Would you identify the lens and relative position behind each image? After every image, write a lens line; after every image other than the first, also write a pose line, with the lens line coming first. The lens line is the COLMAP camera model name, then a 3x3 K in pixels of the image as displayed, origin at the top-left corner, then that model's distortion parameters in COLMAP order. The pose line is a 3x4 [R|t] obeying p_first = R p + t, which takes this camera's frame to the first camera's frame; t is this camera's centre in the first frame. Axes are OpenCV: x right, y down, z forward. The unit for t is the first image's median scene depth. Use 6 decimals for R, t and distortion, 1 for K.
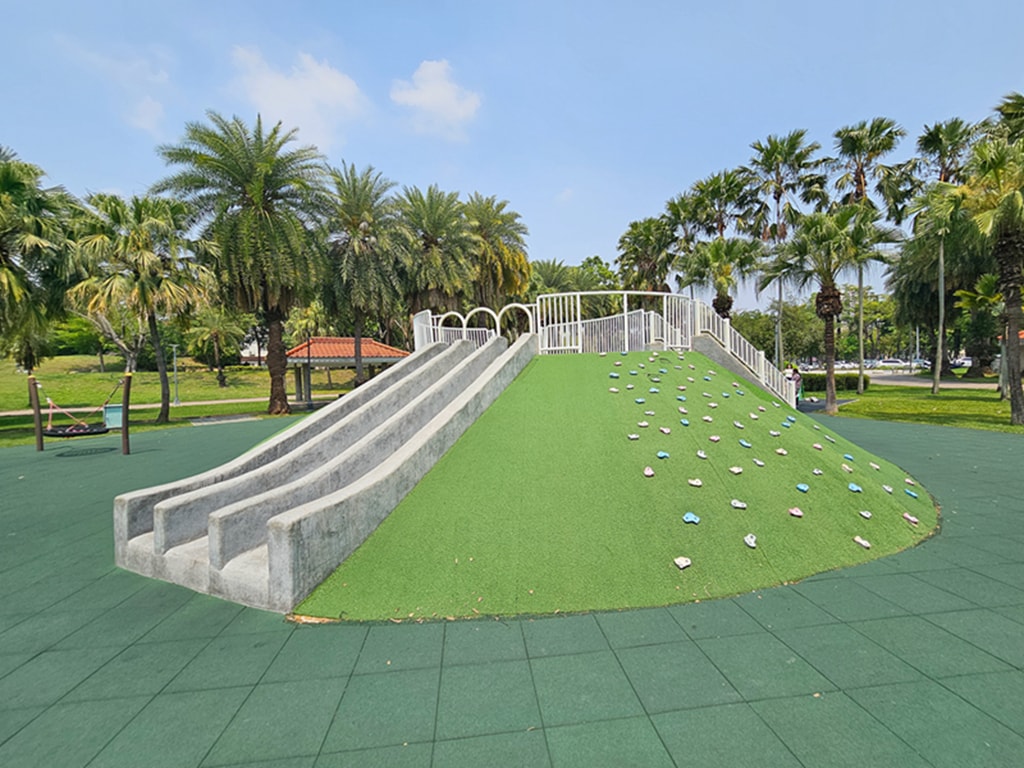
lens RADIAL K [[421.4, 0, 512.0], [0, 421.4, 384.0], [0, 0, 1]] dist [-0.000713, 0.000112]
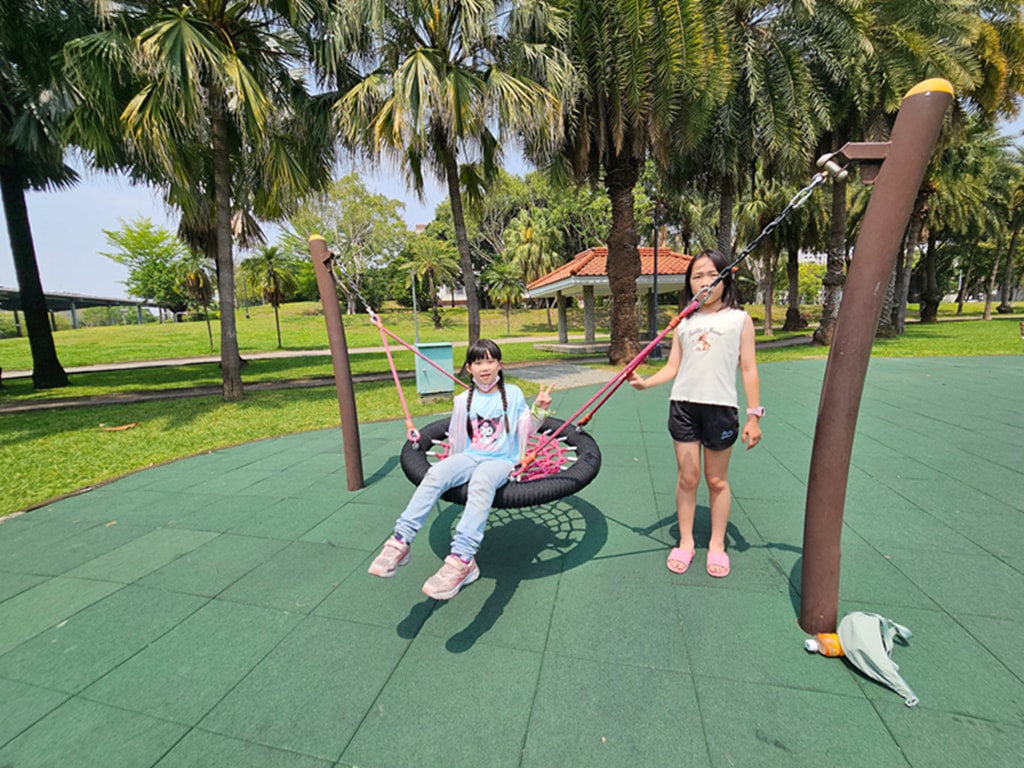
lens RADIAL K [[418.1, 0, 512.0], [0, 418.1, 384.0], [0, 0, 1]] dist [0.000255, -0.000034]
pose [[0.943898, 0.038202, -0.328020, -0.425461], [0.003820, 0.991957, 0.126518, 0.021903], [0.330214, -0.120673, 0.936160, 0.354877]]
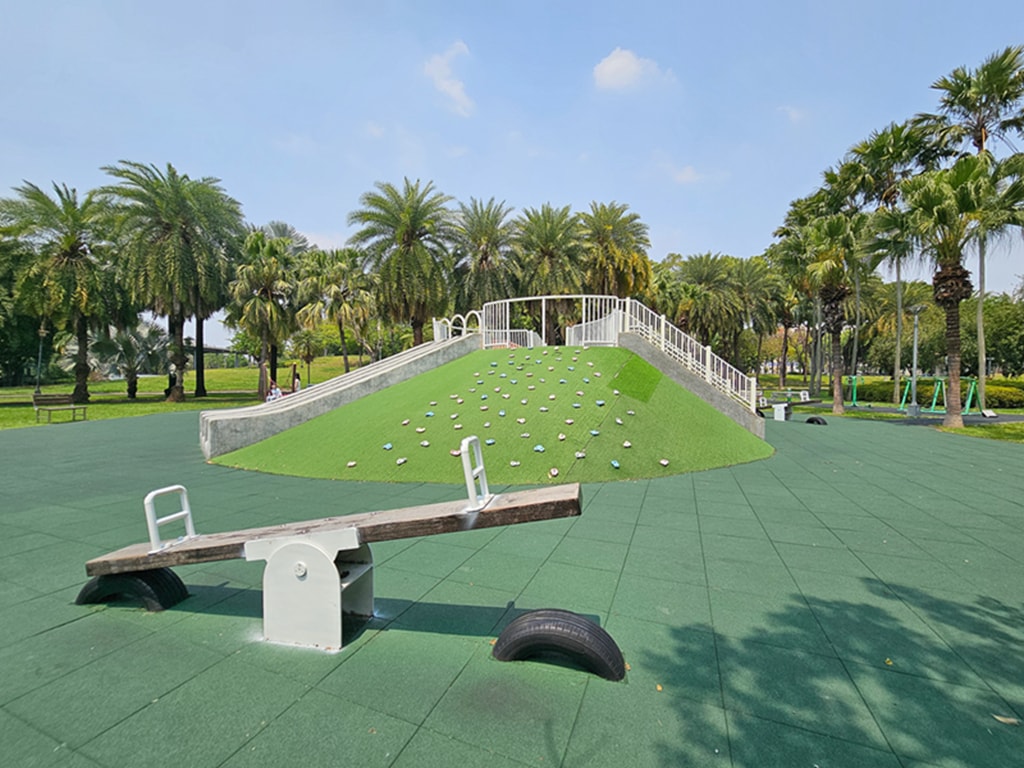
lens RADIAL K [[418.1, 0, 512.0], [0, 418.1, 384.0], [0, 0, 1]] dist [0.000255, -0.000034]
pose [[0.888949, 0.033799, -0.456758, 0.265338], [-0.035593, 0.999355, 0.004678, 0.009671], [0.456621, 0.012099, 0.889579, -0.034914]]
